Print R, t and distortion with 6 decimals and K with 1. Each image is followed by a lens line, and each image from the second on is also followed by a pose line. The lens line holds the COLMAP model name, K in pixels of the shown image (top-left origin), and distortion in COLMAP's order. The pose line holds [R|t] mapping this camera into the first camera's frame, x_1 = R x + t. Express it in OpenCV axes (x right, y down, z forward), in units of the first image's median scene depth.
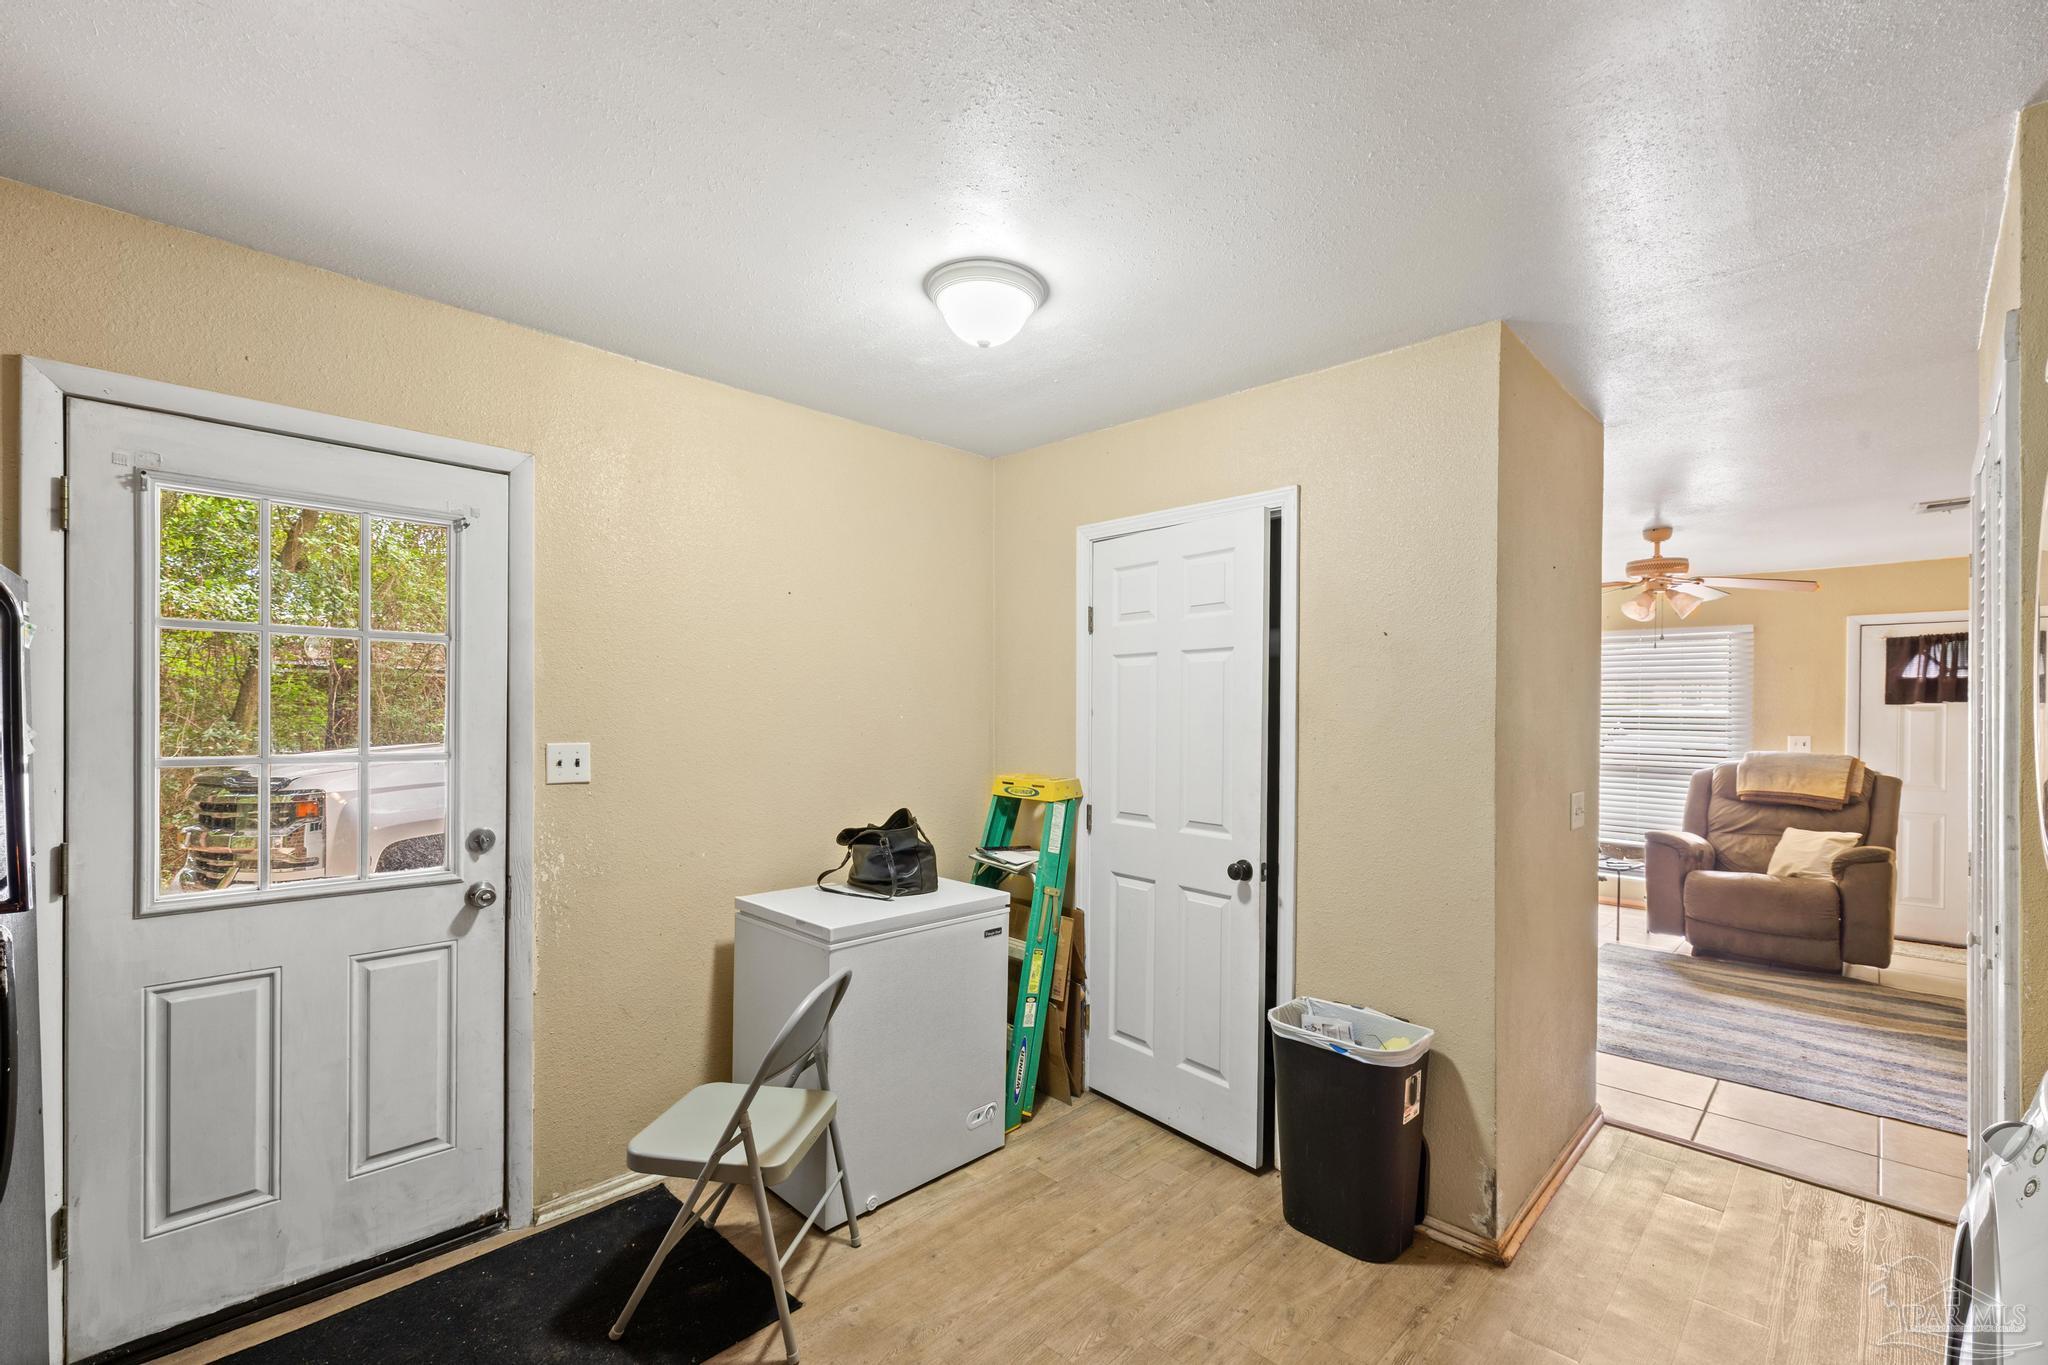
lens RADIAL K [[874.1, 0, 1017.6], [0, 874.1, 700.4], [0, 0, 1]] dist [0.001350, 0.001124]
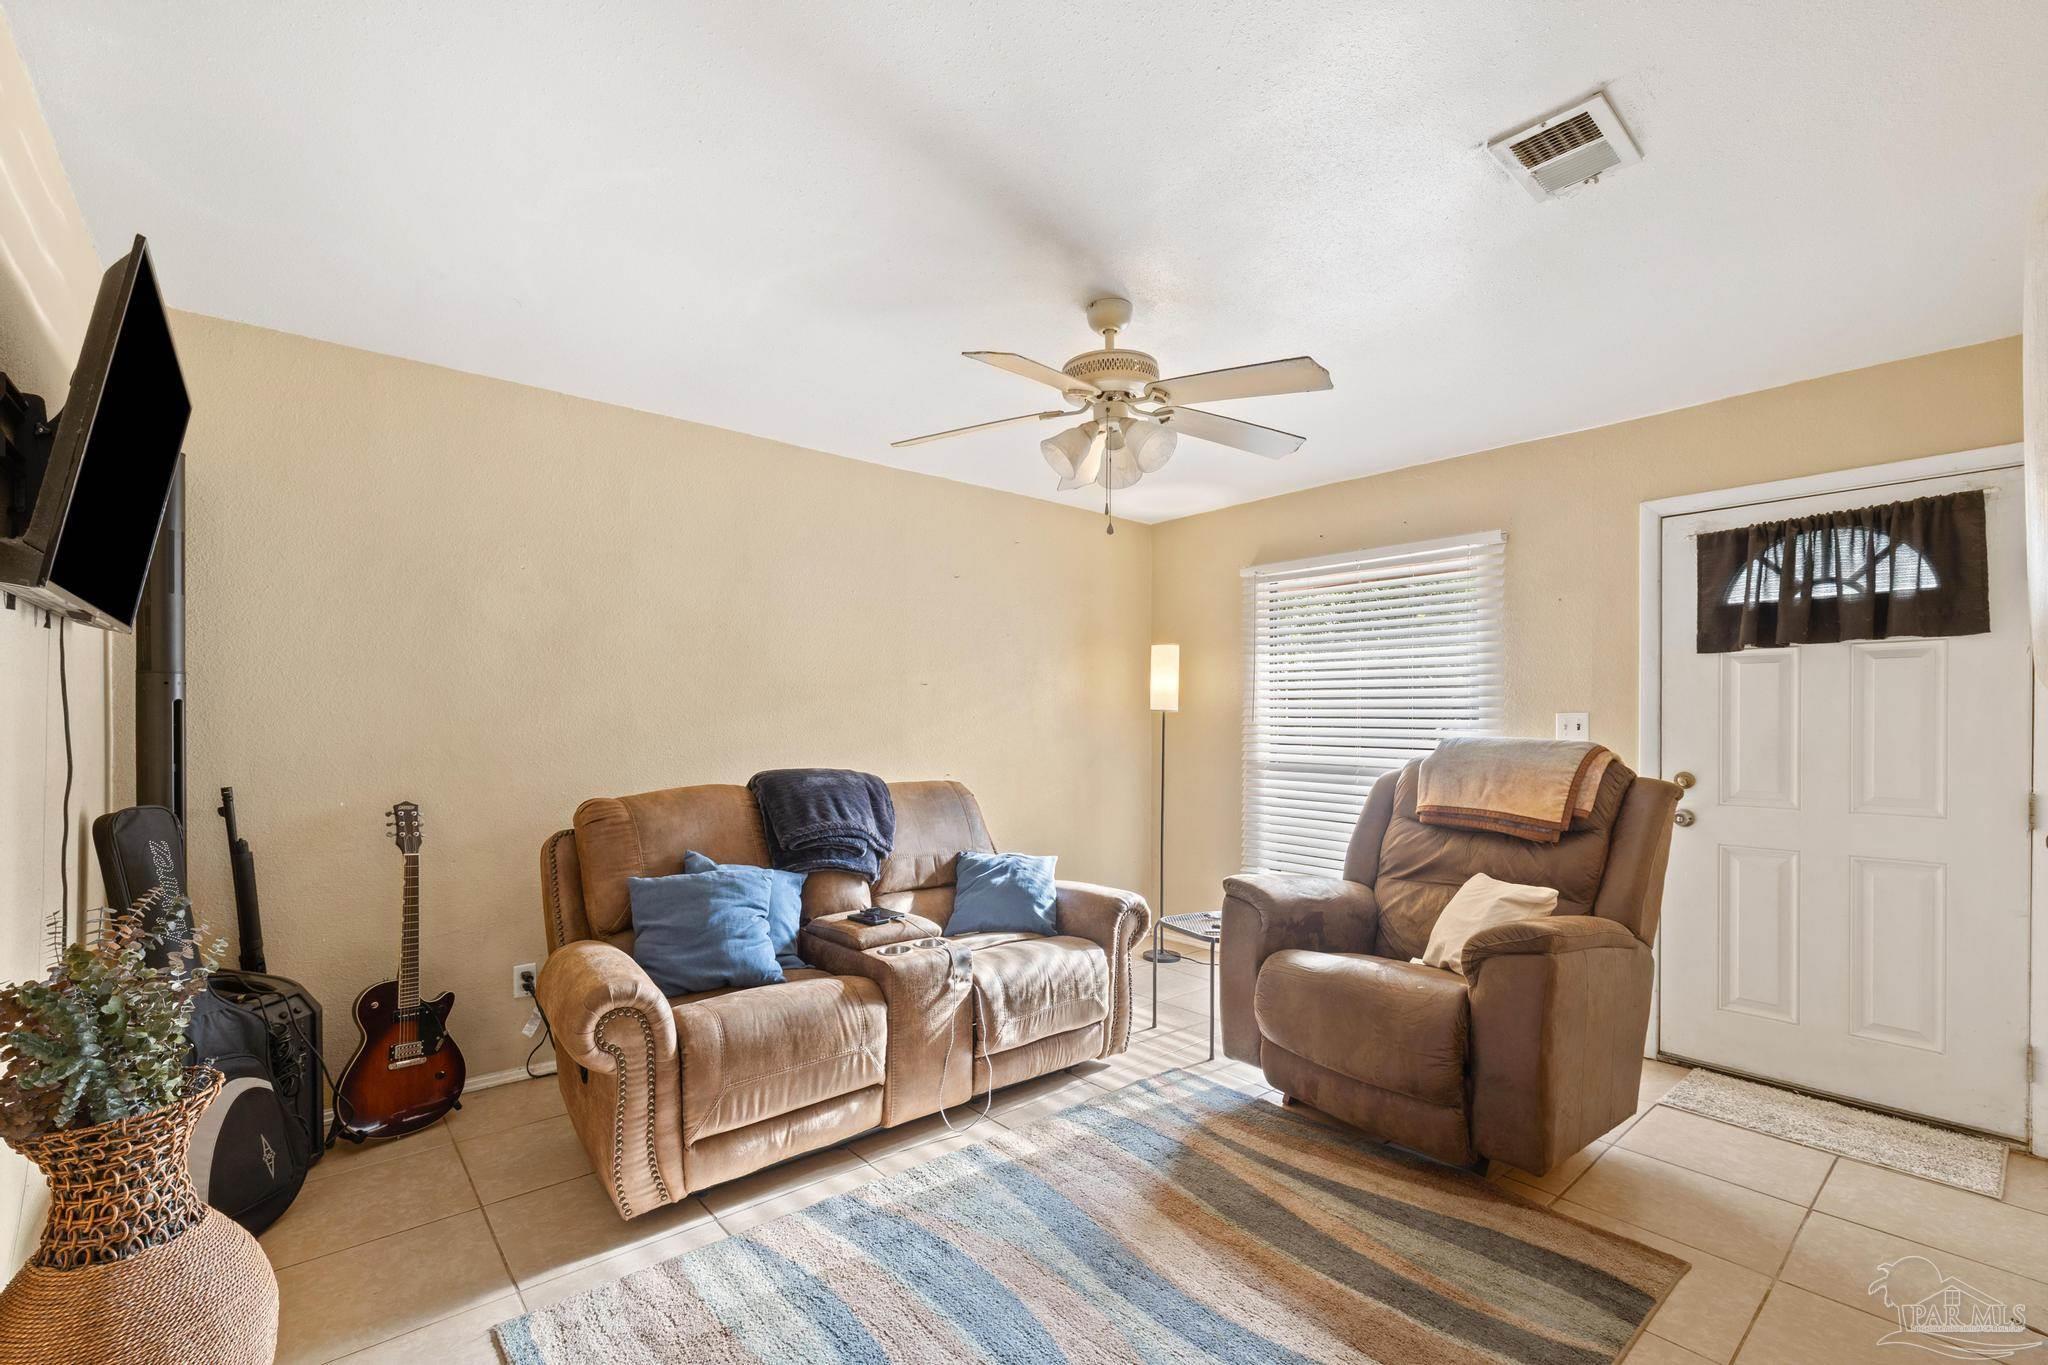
lens RADIAL K [[874.1, 0, 1010.1], [0, 874.1, 712.9], [0, 0, 1]] dist [0.001350, 0.001124]
pose [[0.996147, -0.004115, -0.087599, 0.621645], [0.004110, 0.999992, -0.000232, 0.042650], [0.087599, -0.000129, 0.996156, 0.415889]]
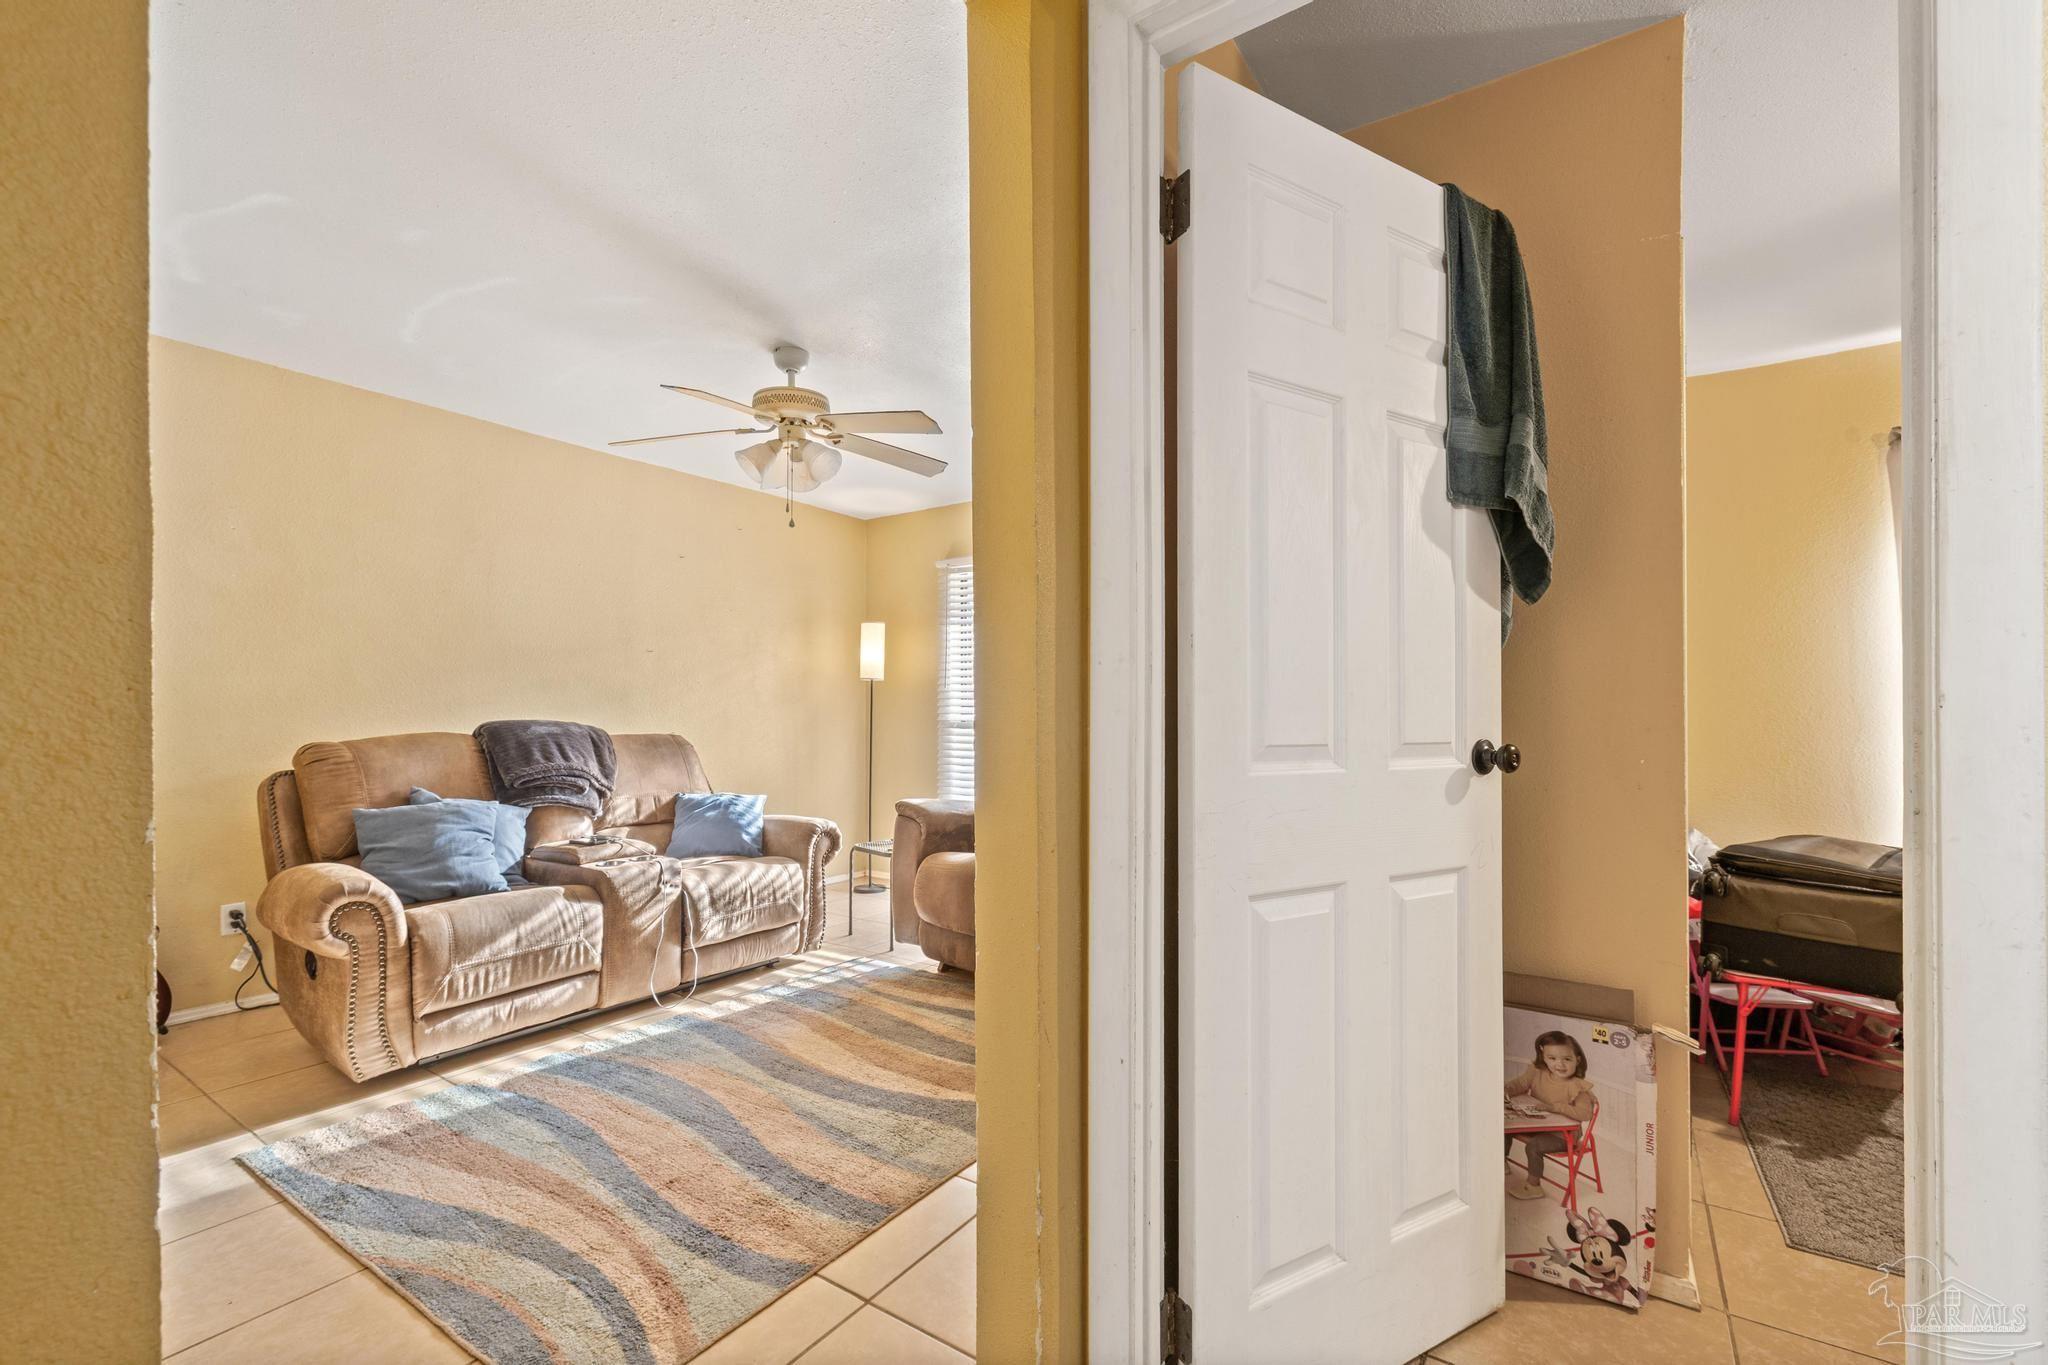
lens RADIAL K [[874.1, 0, 1014.6], [0, 874.1, 691.5], [0, 0, 1]] dist [0.001350, 0.001124]
pose [[0.983302, -0.002832, 0.181961, 0.673037], [0.005638, 0.999873, -0.014905, 0.069894], [-0.181896, 0.015682, 0.983193, 0.270688]]
